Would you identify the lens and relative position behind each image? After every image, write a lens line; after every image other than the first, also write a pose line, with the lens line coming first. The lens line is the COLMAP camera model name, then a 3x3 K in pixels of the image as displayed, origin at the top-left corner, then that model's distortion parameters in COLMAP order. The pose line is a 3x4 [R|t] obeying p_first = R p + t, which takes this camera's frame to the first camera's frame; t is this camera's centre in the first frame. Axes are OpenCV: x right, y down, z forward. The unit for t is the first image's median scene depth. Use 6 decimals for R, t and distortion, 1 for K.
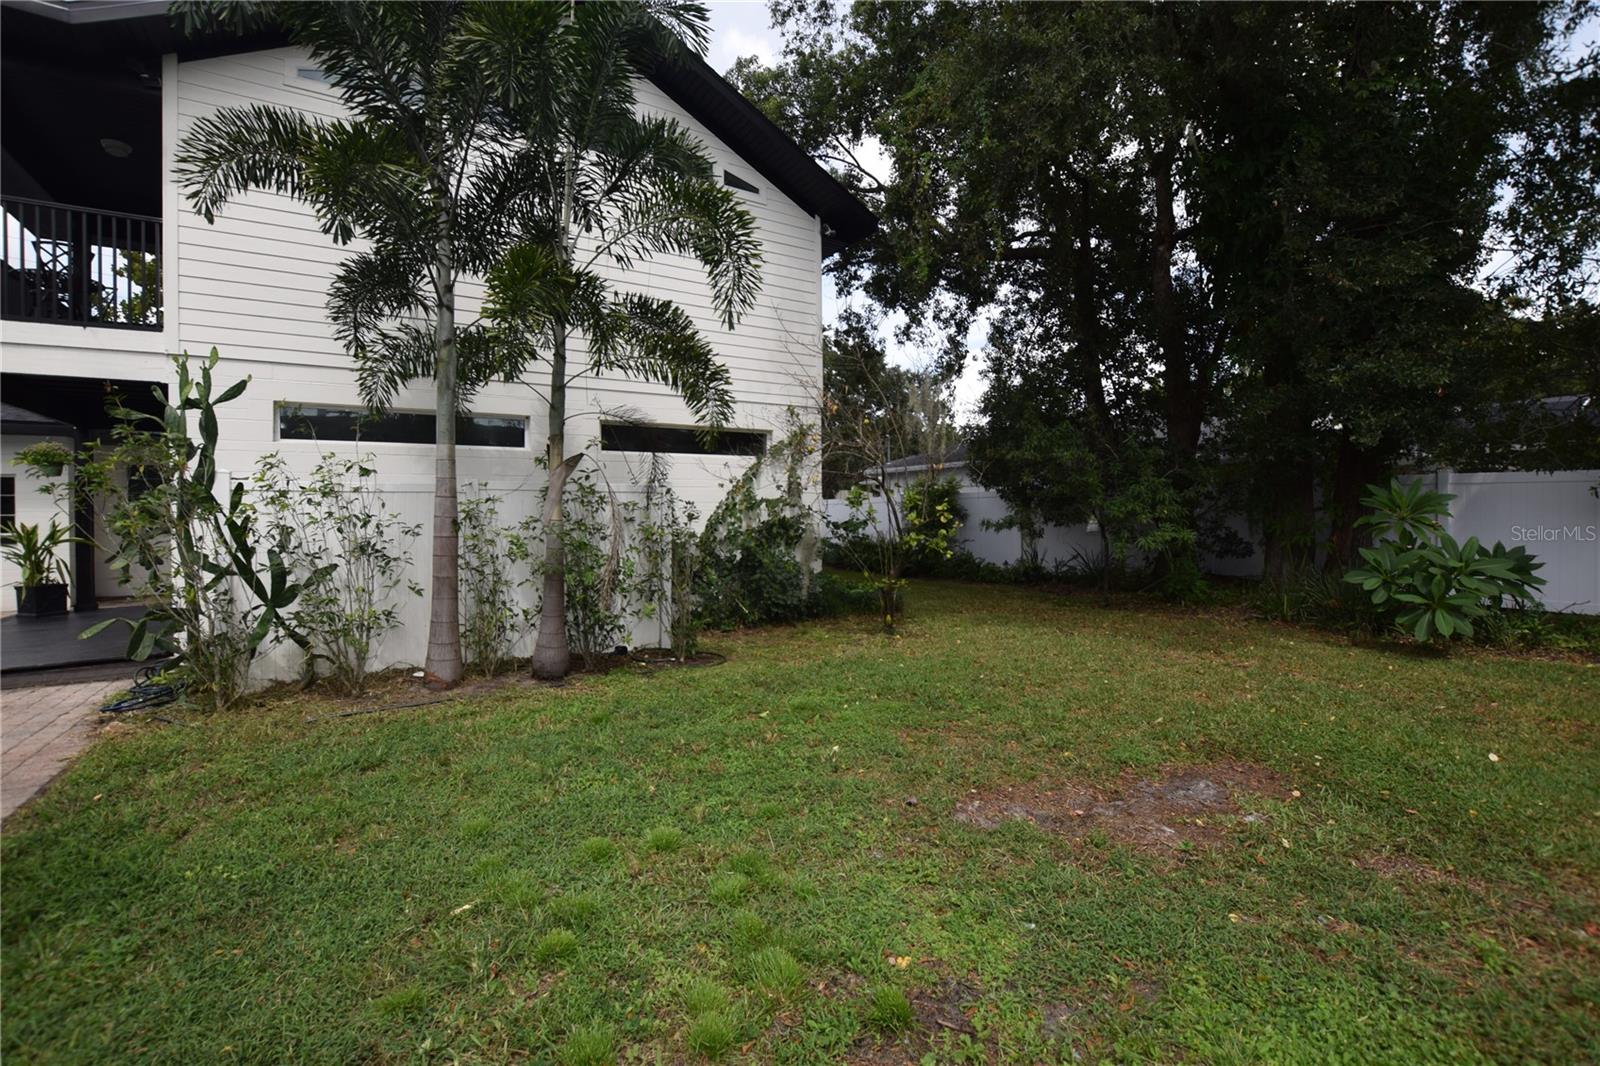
lens RADIAL K [[698.8, 0, 795.5], [0, 698.8, 521.0], [0, 0, 1]] dist [-0.034302, 0.005682]
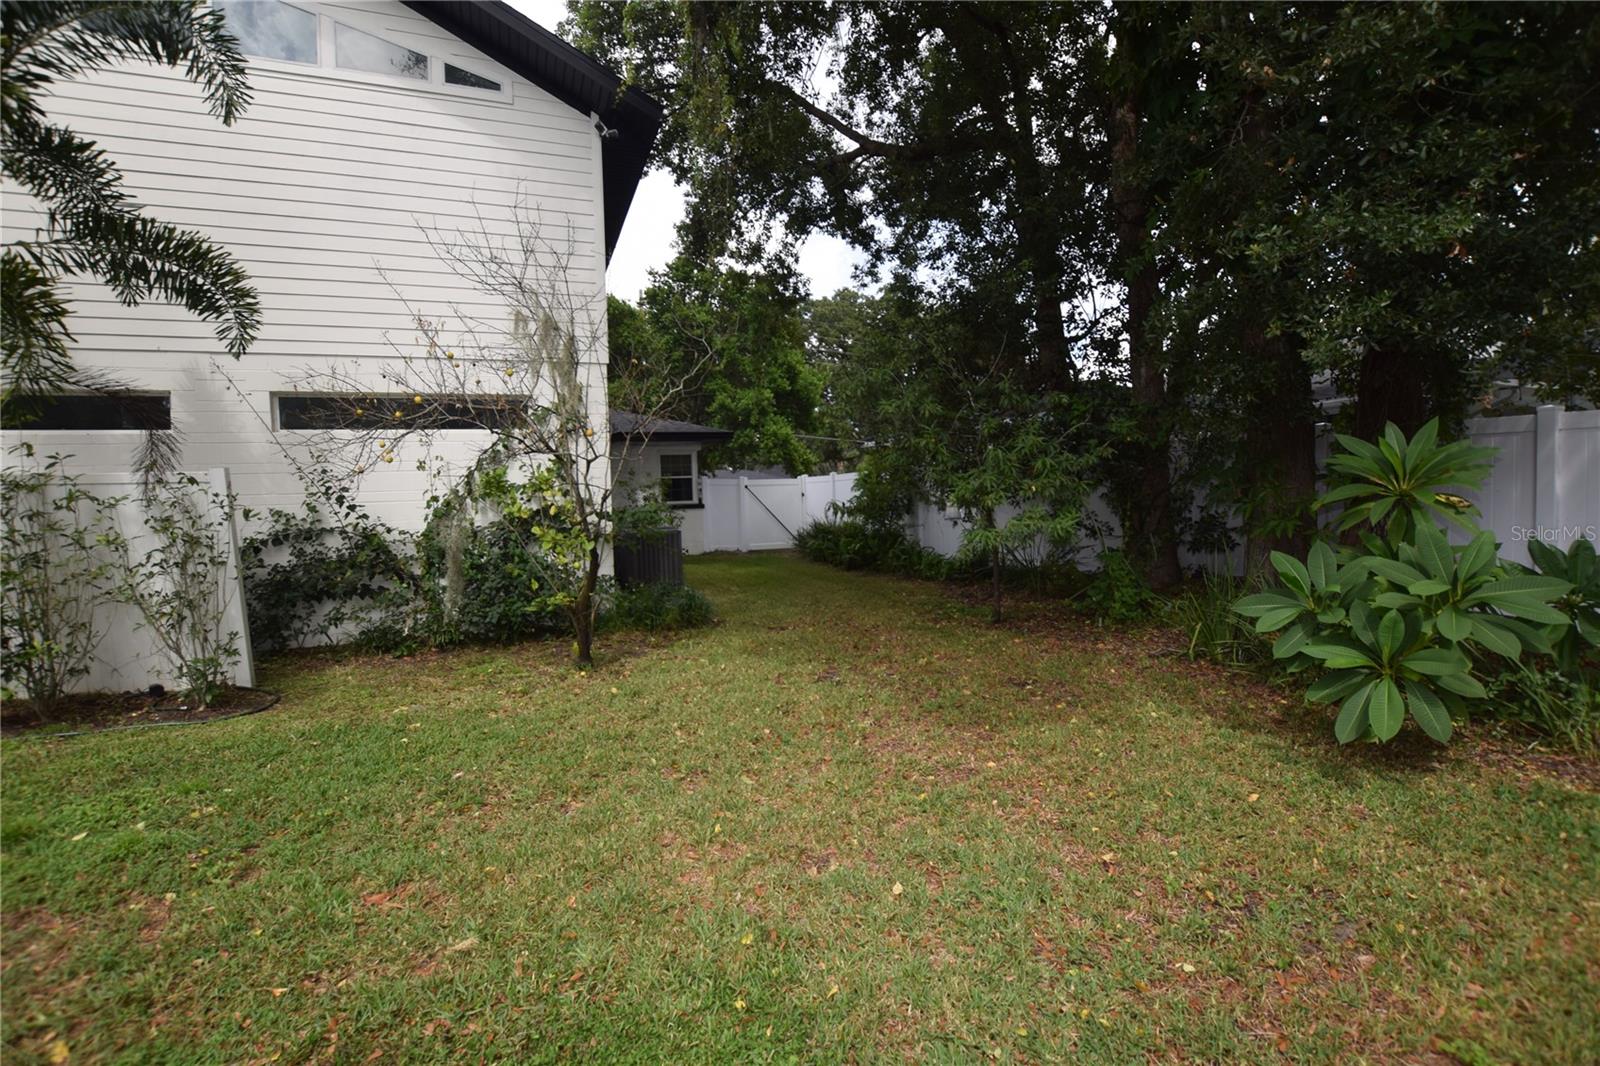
lens RADIAL K [[698.8, 0, 795.5], [0, 698.8, 521.0], [0, 0, 1]] dist [-0.034302, 0.005682]
pose [[0.982114, -0.012784, -0.187854, 0.414649], [0.020354, 0.999054, 0.038426, -0.011129], [0.187185, -0.041562, 0.981445, 0.286943]]
